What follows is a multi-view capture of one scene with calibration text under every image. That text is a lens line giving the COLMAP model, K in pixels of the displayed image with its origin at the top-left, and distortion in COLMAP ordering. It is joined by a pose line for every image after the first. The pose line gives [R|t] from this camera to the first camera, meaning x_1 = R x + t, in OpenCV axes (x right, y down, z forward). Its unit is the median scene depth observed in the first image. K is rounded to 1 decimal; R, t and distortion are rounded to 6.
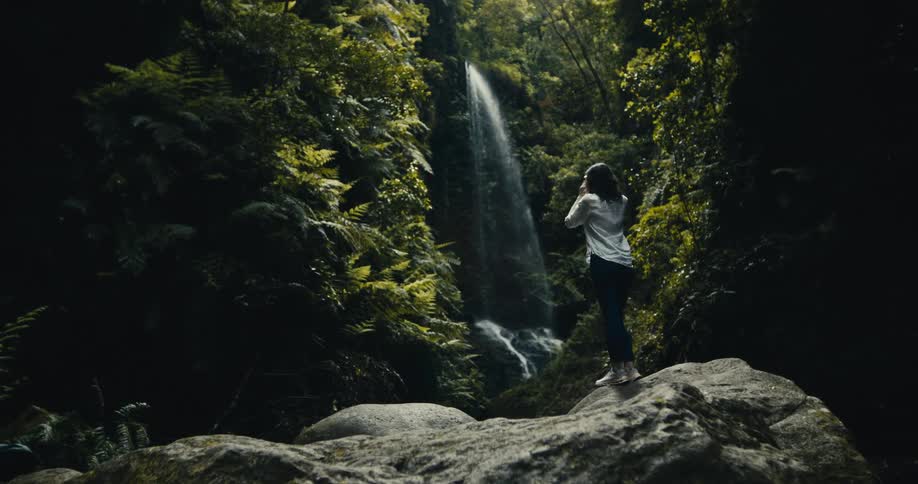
lens RADIAL K [[852.8, 0, 459.0], [0, 852.8, 242.0], [0, 0, 1]] dist [-0.050412, 0.006223]
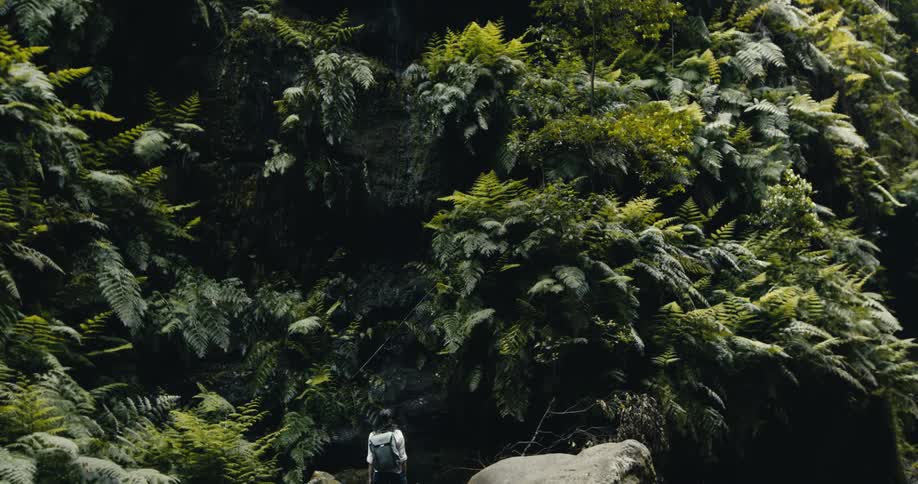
lens RADIAL K [[849.5, 0, 459.0], [0, 849.5, 242.0], [0, 0, 1]] dist [-0.048123, 0.004247]
pose [[0.737168, -0.173356, -0.653093, 0.305323], [0.201935, 0.978879, -0.031901, -0.050929], [0.644829, -0.108366, 0.756606, -0.035893]]
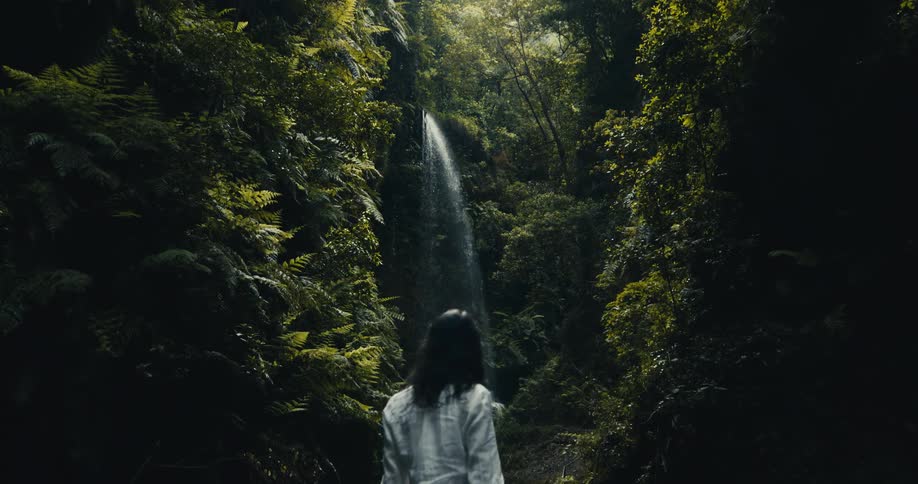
lens RADIAL K [[852.8, 0, 459.0], [0, 852.8, 242.0], [0, 0, 1]] dist [-0.050412, 0.006223]
pose [[0.995167, 0.073359, 0.065281, -0.011689], [-0.069384, 0.995711, -0.061205, -0.013191], [-0.069491, 0.056380, 0.995988, 0.098000]]
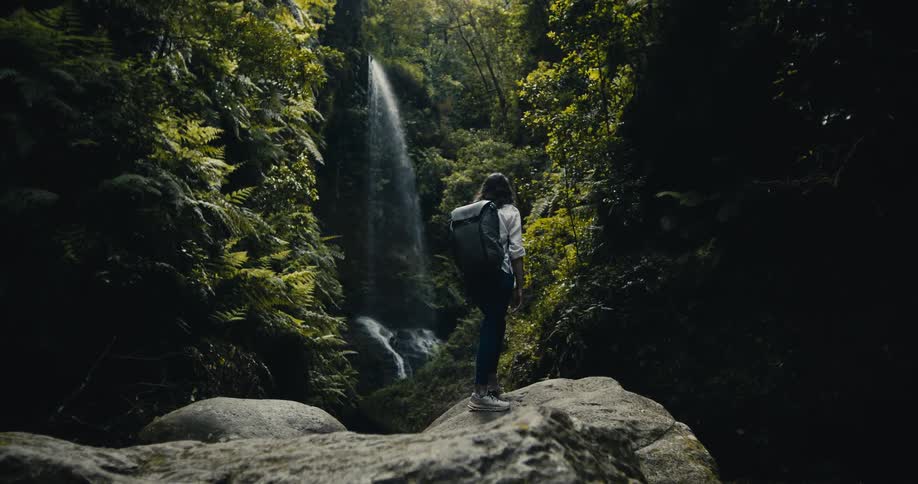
lens RADIAL K [[849.5, 0, 459.0], [0, 849.5, 242.0], [0, 0, 1]] dist [-0.048123, 0.004247]
pose [[0.987463, 0.088338, 0.130817, 0.004159], [-0.088437, 0.996069, -0.005064, 0.000368], [-0.130750, -0.006569, 0.991394, 0.015121]]
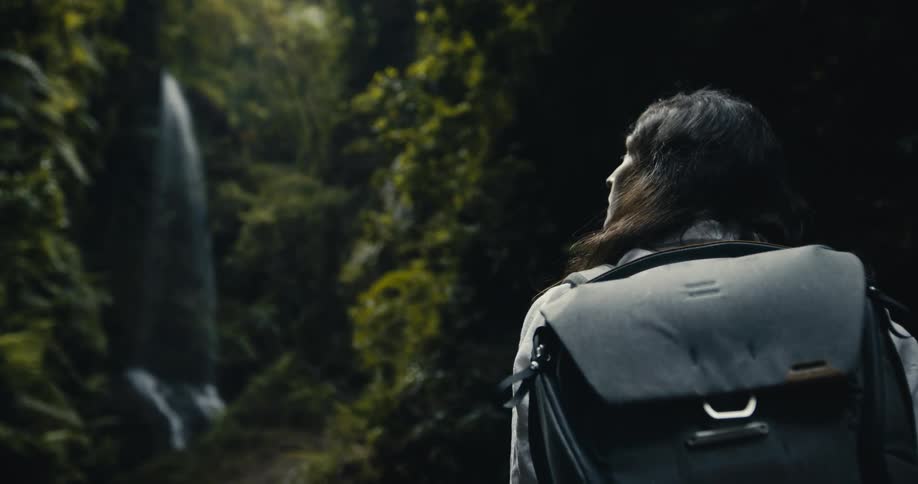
lens RADIAL K [[852.8, 0, 459.0], [0, 852.8, 242.0], [0, 0, 1]] dist [-0.050412, 0.006223]
pose [[0.921916, 0.156861, 0.354212, 0.021422], [-0.134185, 0.987053, -0.087865, -0.009343], [-0.363408, 0.033474, 0.931028, 0.264597]]
